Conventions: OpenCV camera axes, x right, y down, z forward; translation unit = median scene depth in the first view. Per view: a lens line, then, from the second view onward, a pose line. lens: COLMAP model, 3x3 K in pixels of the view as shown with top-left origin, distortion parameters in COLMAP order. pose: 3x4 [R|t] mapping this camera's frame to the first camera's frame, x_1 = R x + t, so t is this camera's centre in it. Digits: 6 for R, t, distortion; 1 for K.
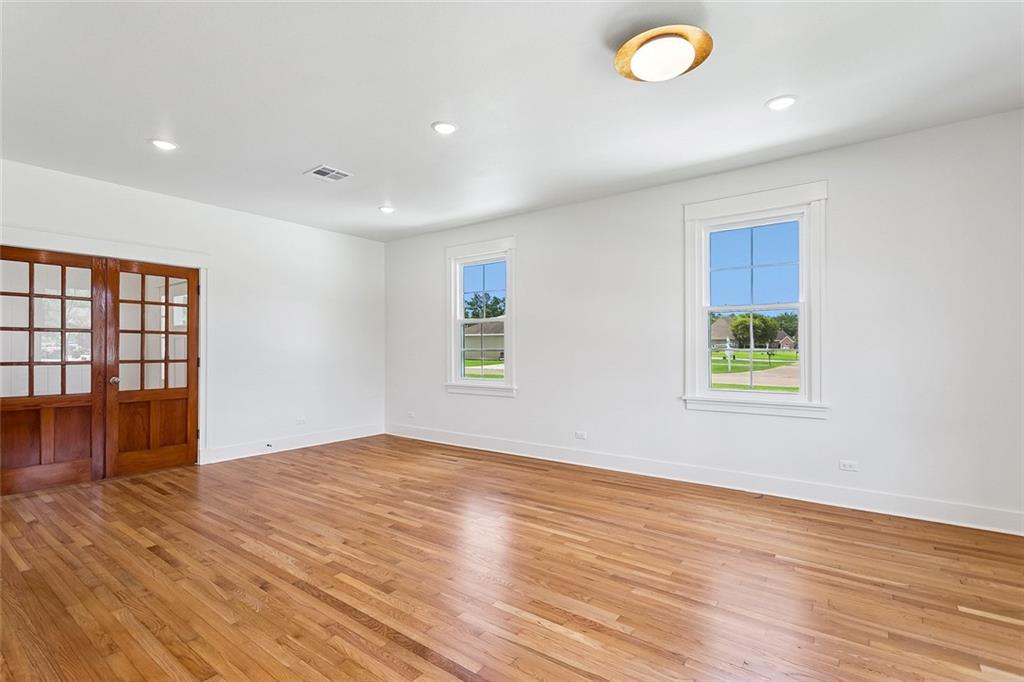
lens RADIAL K [[502.6, 0, 512.0], [0, 502.6, 341.0], [0, 0, 1]] dist [0.001740, 0.000925]
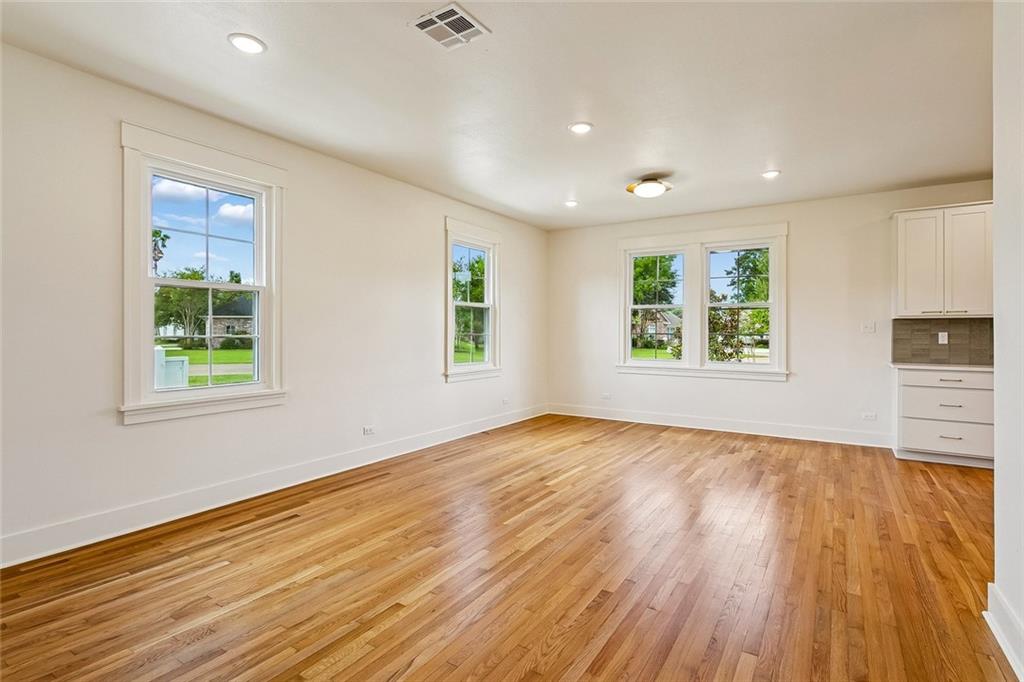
lens RADIAL K [[523.8, 0, 526.2], [0, 523.8, 338.9], [0, 0, 1]] dist [0.000876, 0.000055]
pose [[-0.127277, -0.009829, 0.991819, -1.118951], [-0.016339, 0.999836, 0.007811, 0.019039], [-0.991733, -0.015212, -0.127417, 1.157836]]
